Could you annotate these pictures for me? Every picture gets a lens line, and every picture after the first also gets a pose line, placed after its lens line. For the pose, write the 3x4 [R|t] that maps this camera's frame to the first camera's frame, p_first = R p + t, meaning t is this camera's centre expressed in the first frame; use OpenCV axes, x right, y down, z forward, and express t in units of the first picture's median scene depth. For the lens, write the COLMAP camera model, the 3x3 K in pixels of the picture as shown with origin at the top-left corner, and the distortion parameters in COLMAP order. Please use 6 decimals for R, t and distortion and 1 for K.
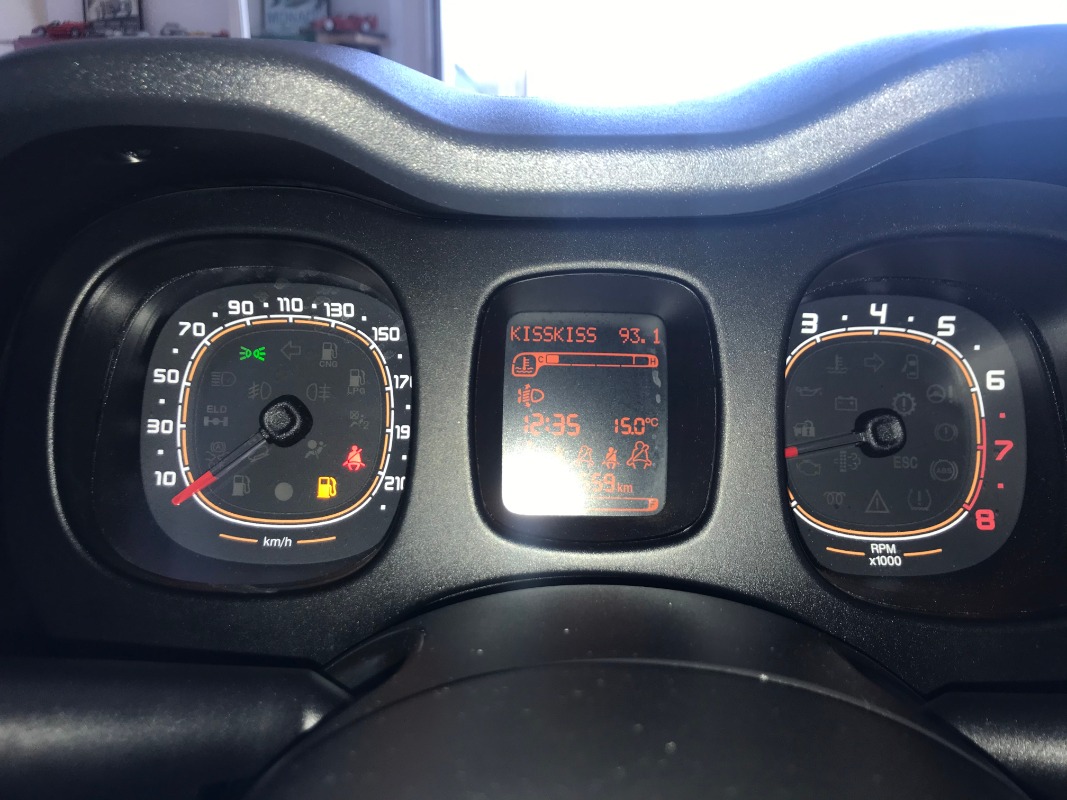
lens RADIAL K [[869.3, 0, 526.9], [0, 869.3, 401.2], [0, 0, 1]] dist [0.005499, 0.007075]
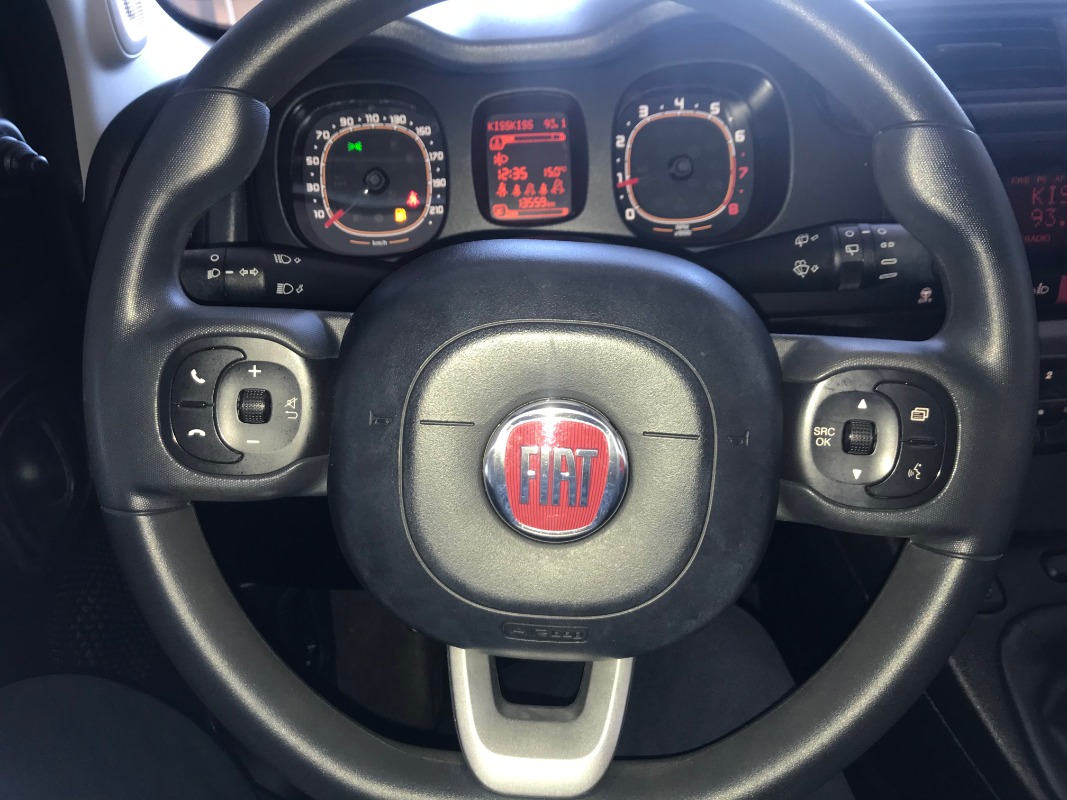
lens RADIAL K [[869.3, 0, 529.8], [0, 869.3, 394.2], [0, 0, 1]] dist [0.005499, 0.007075]
pose [[0.997772, -0.066108, 0.009020, 0.016194], [0.062489, 0.973299, 0.220873, 0.078798], [-0.023380, -0.219817, 0.975261, -1.011166]]
